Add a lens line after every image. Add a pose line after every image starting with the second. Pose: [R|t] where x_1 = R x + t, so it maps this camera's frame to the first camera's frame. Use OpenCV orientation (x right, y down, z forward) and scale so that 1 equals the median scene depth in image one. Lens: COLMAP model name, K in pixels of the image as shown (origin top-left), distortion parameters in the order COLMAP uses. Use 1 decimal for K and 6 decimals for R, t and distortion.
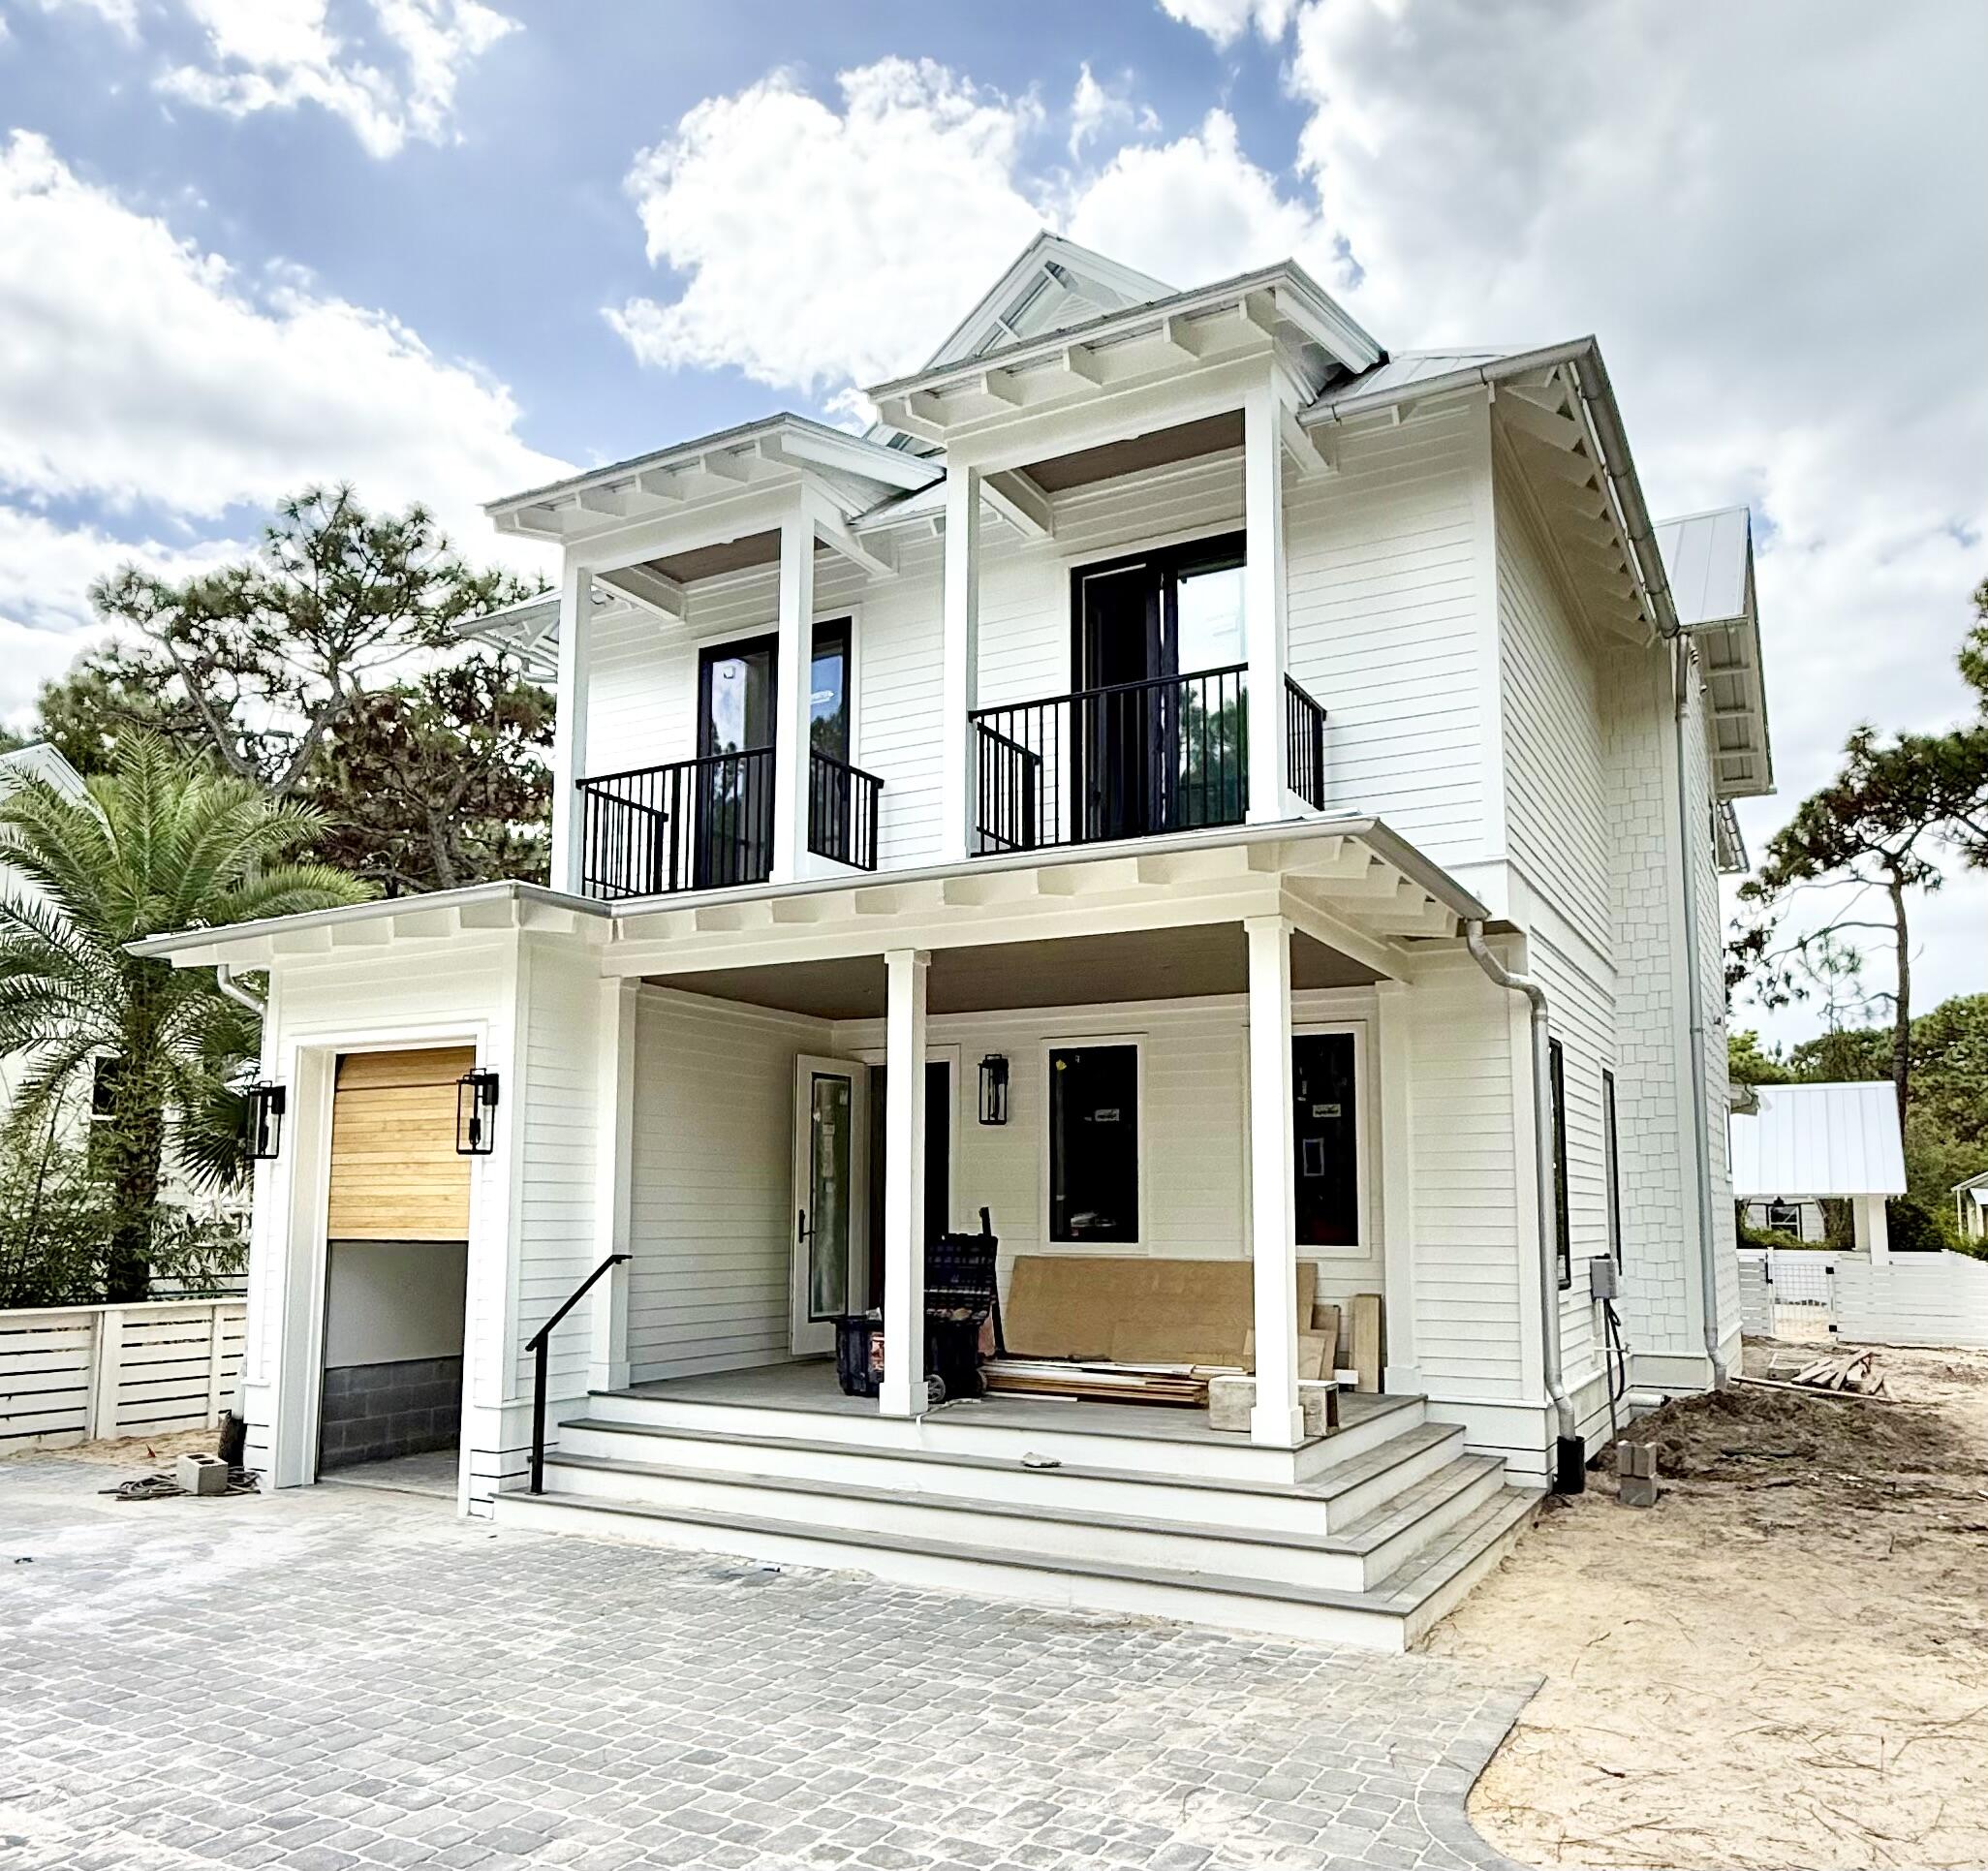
lens RADIAL K [[1550.8, 0, 991.8], [0, 1550.8, 996.0], [0, 0, 1]] dist [-0.013449, -0.001805]
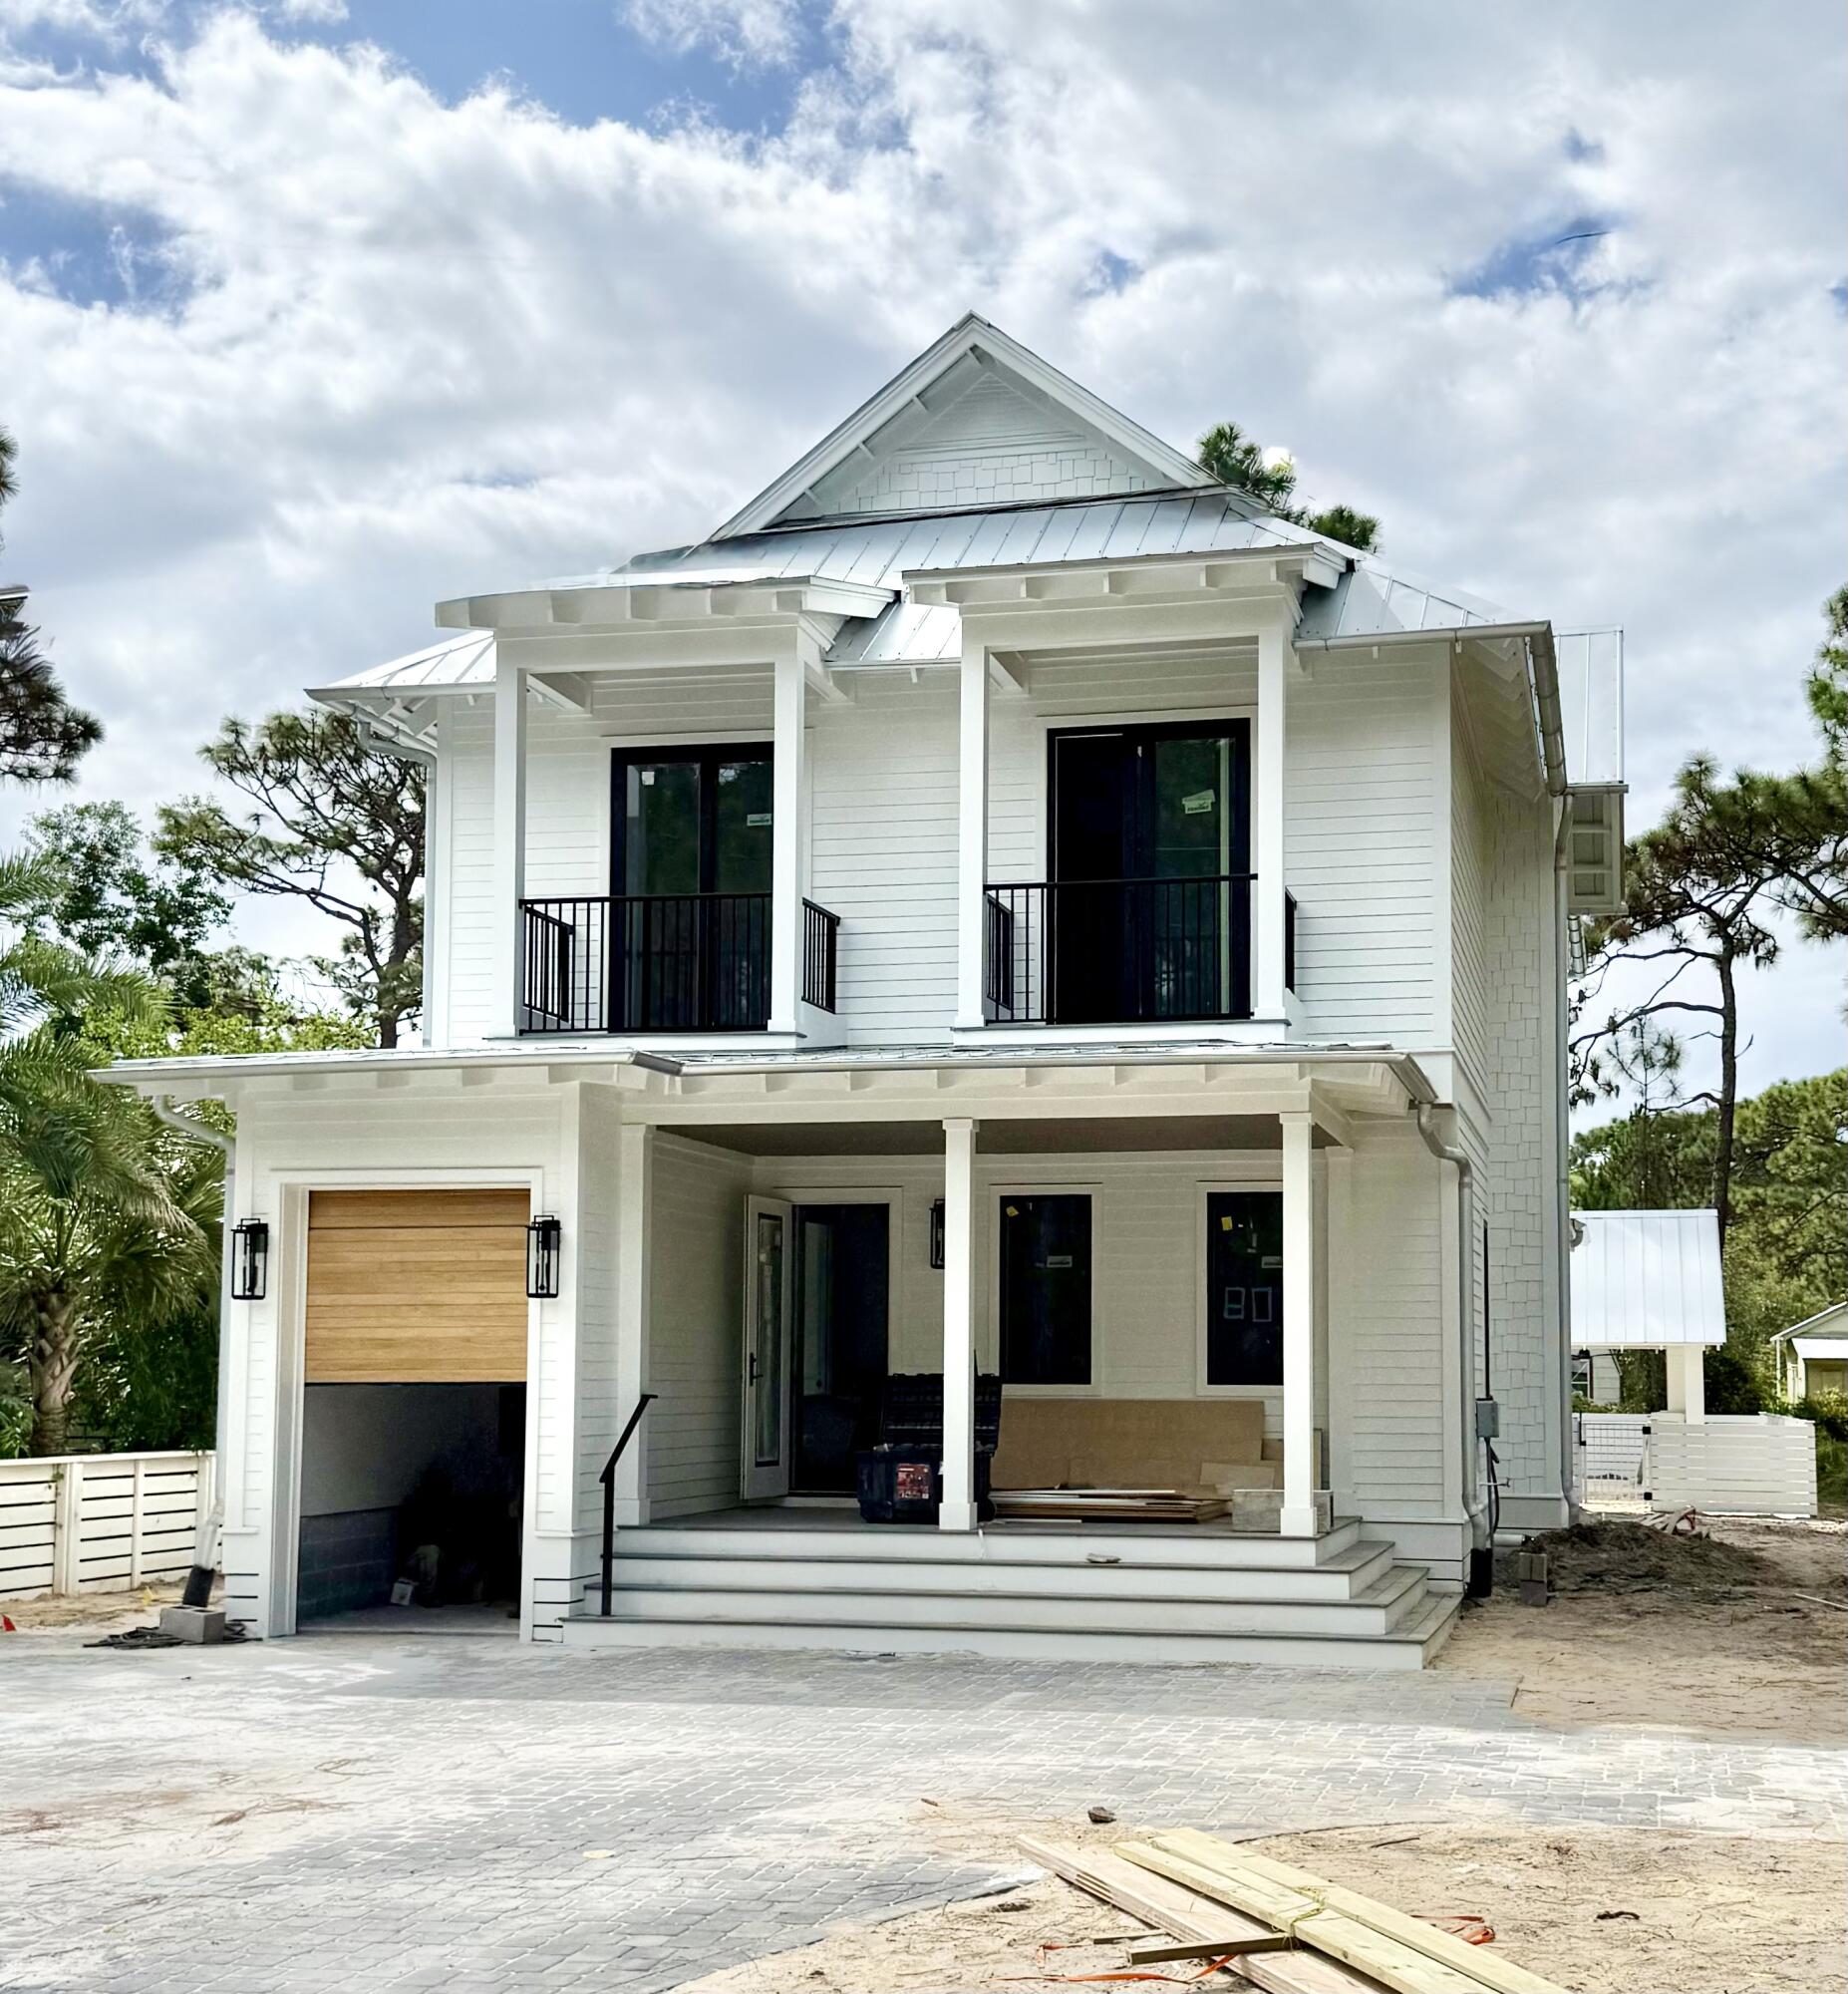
lens RADIAL K [[3274.3, 0, 924.0], [0, 3274.3, 997.0], [0, 0, 1]] dist [0.074988, 0.156957]
pose [[0.953053, 0.034164, 0.300870, -0.661074], [-0.040725, 0.999049, 0.015560, -0.126632], [-0.300052, -0.027082, 0.953538, -1.029606]]
